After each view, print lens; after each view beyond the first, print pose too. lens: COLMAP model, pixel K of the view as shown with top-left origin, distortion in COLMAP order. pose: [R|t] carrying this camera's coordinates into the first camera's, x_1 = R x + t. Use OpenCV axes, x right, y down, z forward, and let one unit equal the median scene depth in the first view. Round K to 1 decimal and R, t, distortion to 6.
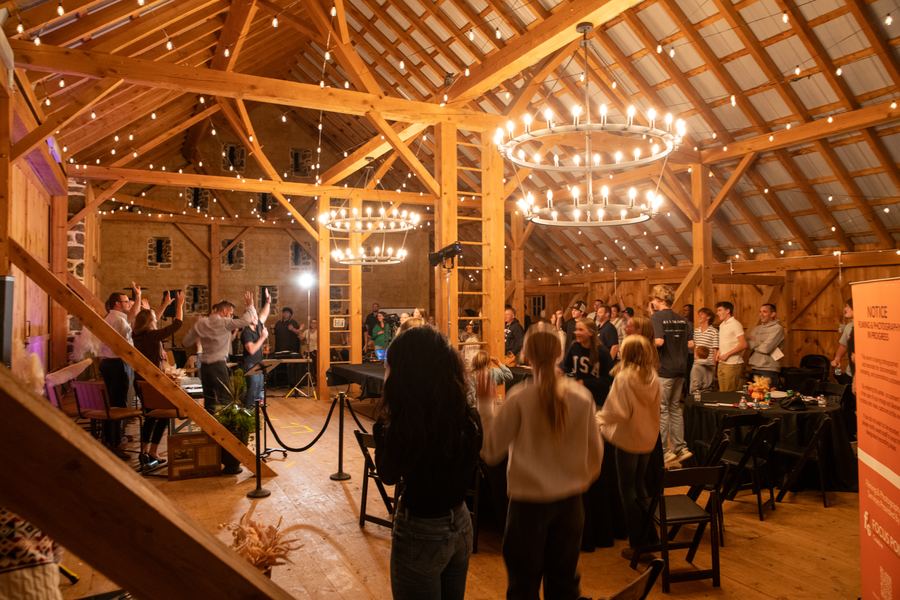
lens RADIAL K [[627.5, 0, 450.0], [0, 627.5, 300.0], [0, 0, 1]] dist [-0.130079, 0.102265]
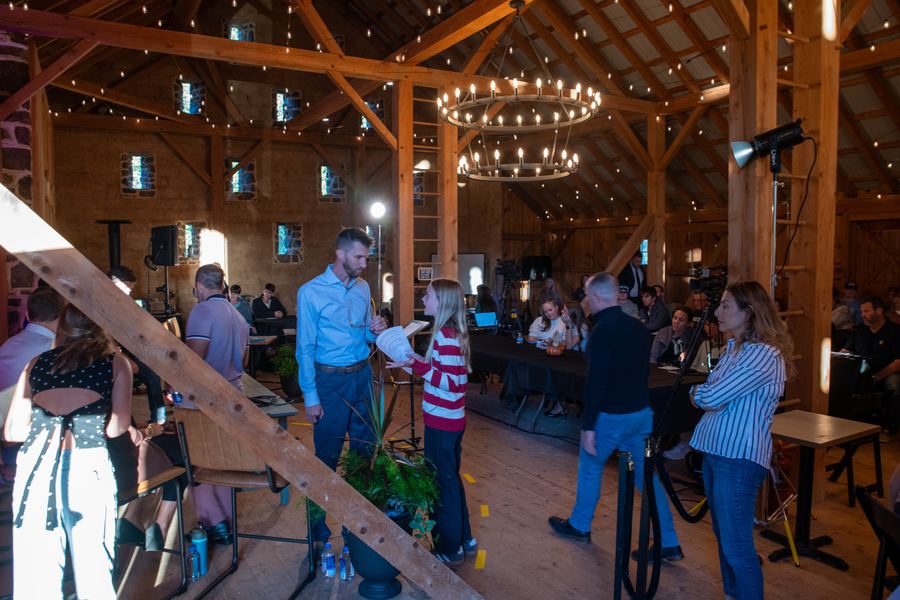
lens RADIAL K [[690.0, 0, 450.1], [0, 690.0, 297.0], [0, 0, 1]] dist [-0.113748, 0.141131]
pose [[0.999803, 0.001586, 0.019801, -0.192275], [-0.003020, 0.997358, 0.072584, 0.008901], [-0.019634, -0.072629, 0.997166, 0.299963]]
